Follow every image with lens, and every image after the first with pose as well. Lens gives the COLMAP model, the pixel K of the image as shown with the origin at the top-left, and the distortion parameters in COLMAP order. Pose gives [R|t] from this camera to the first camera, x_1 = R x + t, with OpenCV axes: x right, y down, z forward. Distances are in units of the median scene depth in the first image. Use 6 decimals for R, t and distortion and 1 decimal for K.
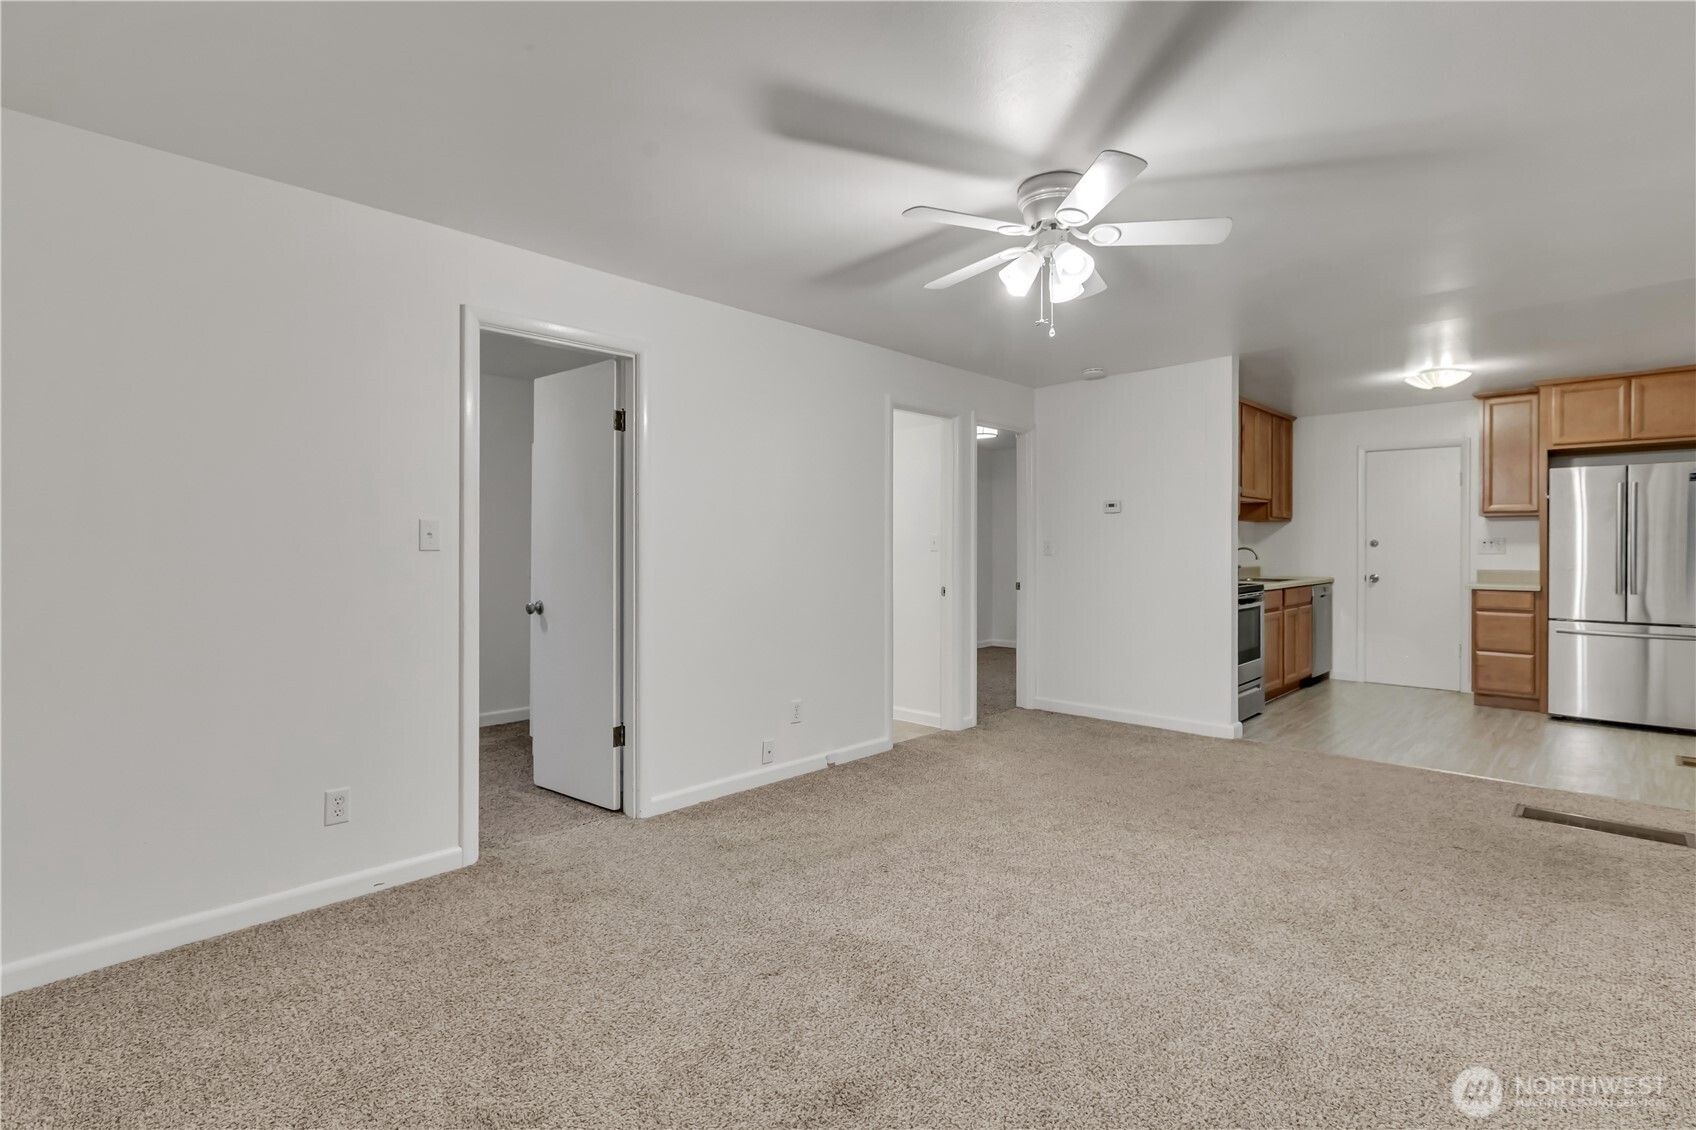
lens RADIAL K [[805.8, 0, 856.3], [0, 805.8, 539.5], [0, 0, 1]] dist [0.001410, -0.000027]
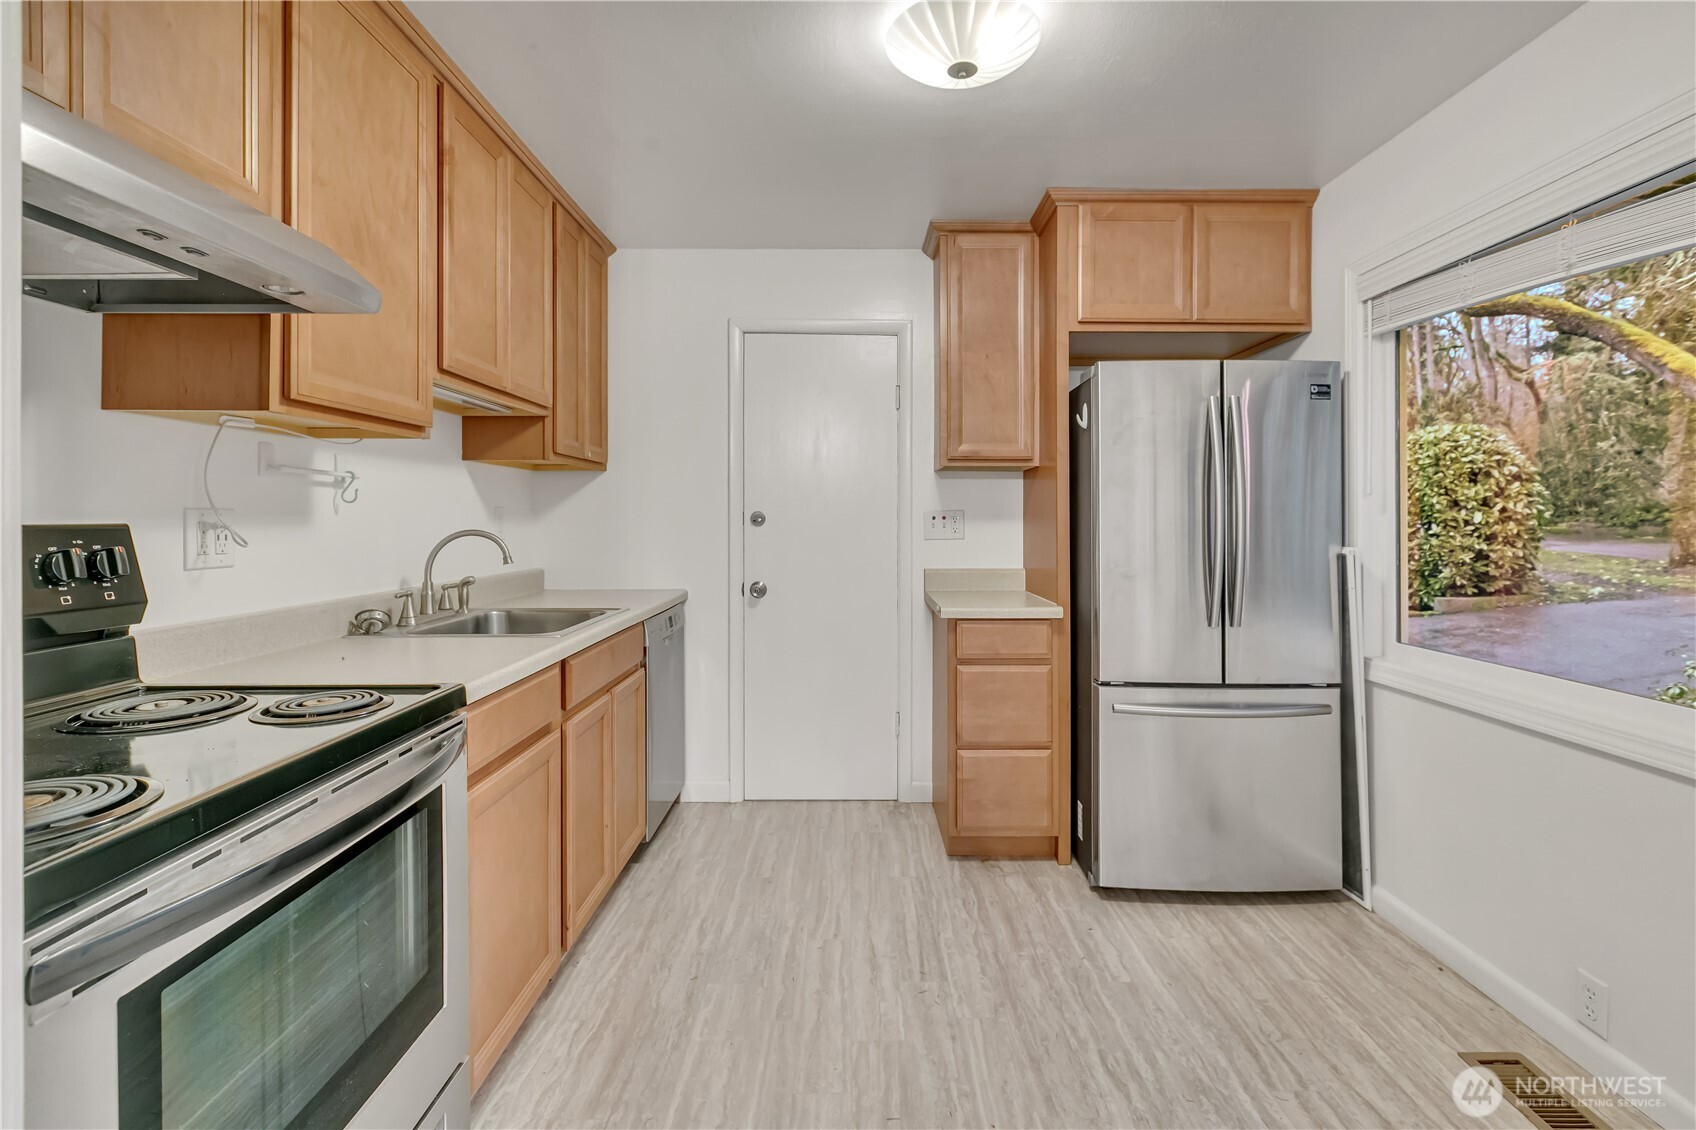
lens RADIAL K [[805.8, 0, 856.3], [0, 805.8, 539.5], [0, 0, 1]] dist [0.001410, -0.000027]
pose [[0.722264, -0.022321, 0.691257, 0.351112], [-0.005629, 0.999256, 0.038148, -0.001675], [-0.691594, -0.031444, 0.721601, 0.614666]]
